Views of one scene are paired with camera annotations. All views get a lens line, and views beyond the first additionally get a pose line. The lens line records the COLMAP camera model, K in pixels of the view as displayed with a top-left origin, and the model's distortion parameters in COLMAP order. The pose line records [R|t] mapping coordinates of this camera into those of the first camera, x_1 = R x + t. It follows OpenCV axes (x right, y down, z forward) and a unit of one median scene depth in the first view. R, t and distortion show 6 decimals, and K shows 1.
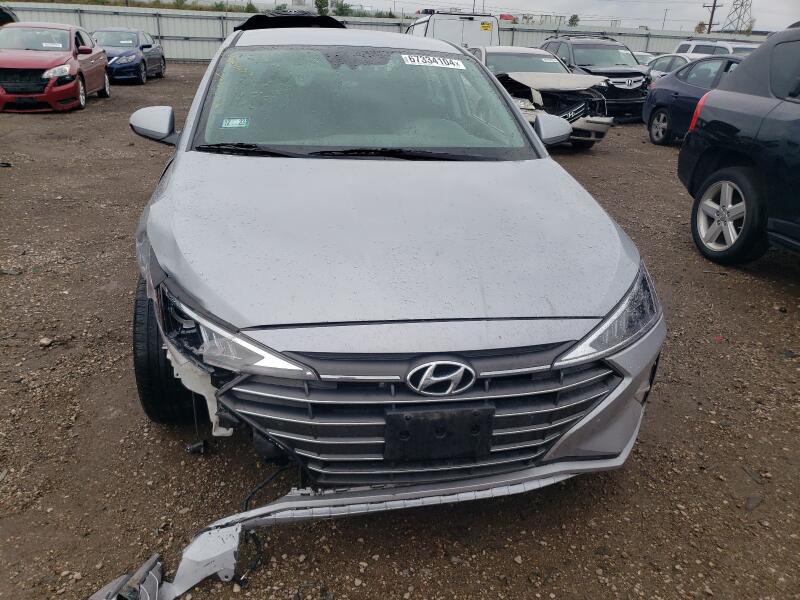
lens RADIAL K [[640.3, 0, 400.0], [0, 640.3, 300.0], [0, 0, 1]] dist [0.014416, -0.006076]
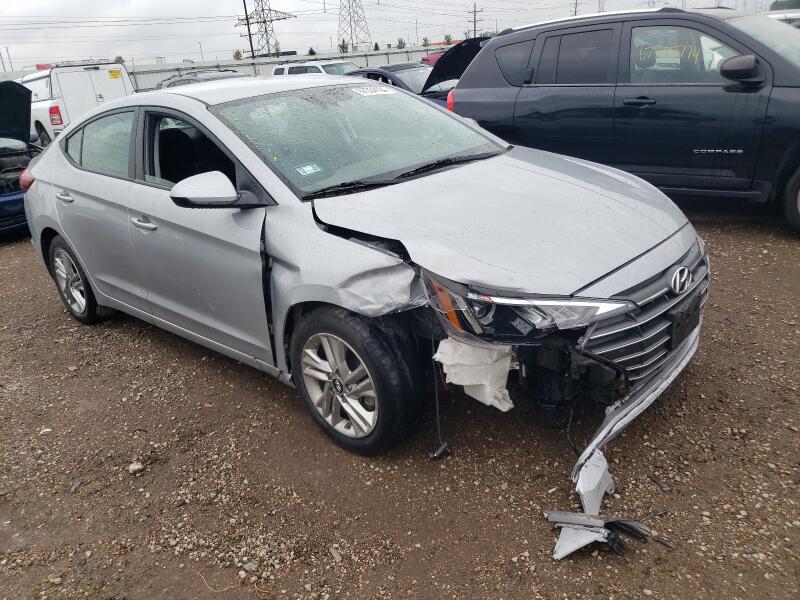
lens RADIAL K [[640.3, 0, 400.0], [0, 640.3, 300.0], [0, 0, 1]] dist [0.014416, -0.006076]
pose [[0.782924, -0.320296, 0.533329, -0.810467], [0.344562, 0.937036, 0.056931, -0.090539], [-0.517984, 0.139192, 0.843990, 0.077426]]
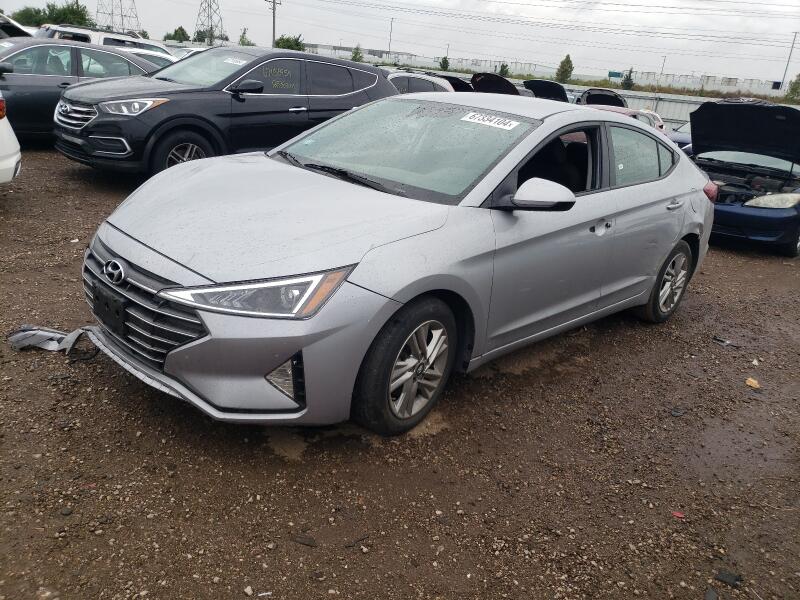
lens RADIAL K [[672.3, 0, 400.0], [0, 672.3, 300.0], [0, 0, 1]] dist [0.002190, -0.003817]
pose [[0.540103, 0.265557, -0.798604, 1.186438], [-0.379226, 0.923911, 0.050751, -0.110396], [0.751317, 0.275441, 0.599713, 0.361453]]
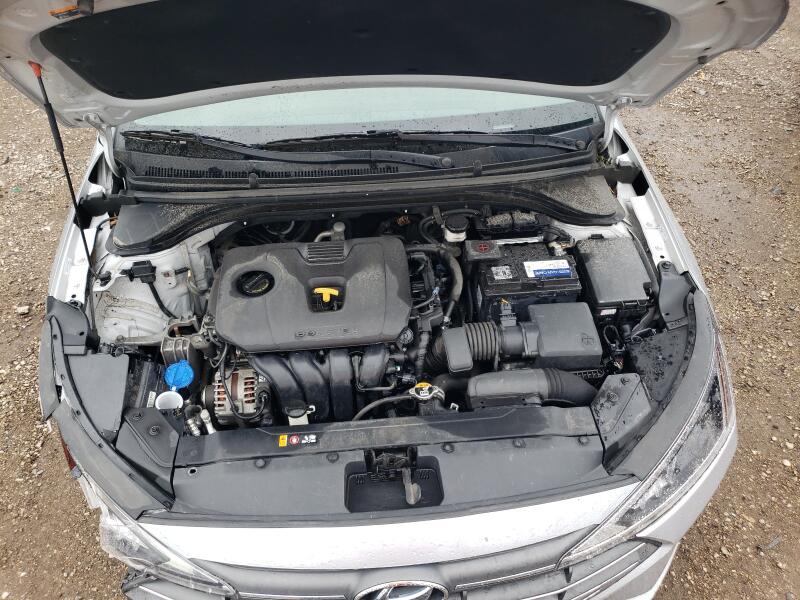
lens RADIAL K [[640.3, 0, 400.0], [0, 640.3, 300.0], [0, 0, 1]] dist [0.014416, -0.006076]
pose [[0.993636, 0.025135, -0.109803, 0.092834], [0.013737, 0.940471, 0.339597, -0.310857], [0.111802, -0.338944, 0.934140, 0.277678]]
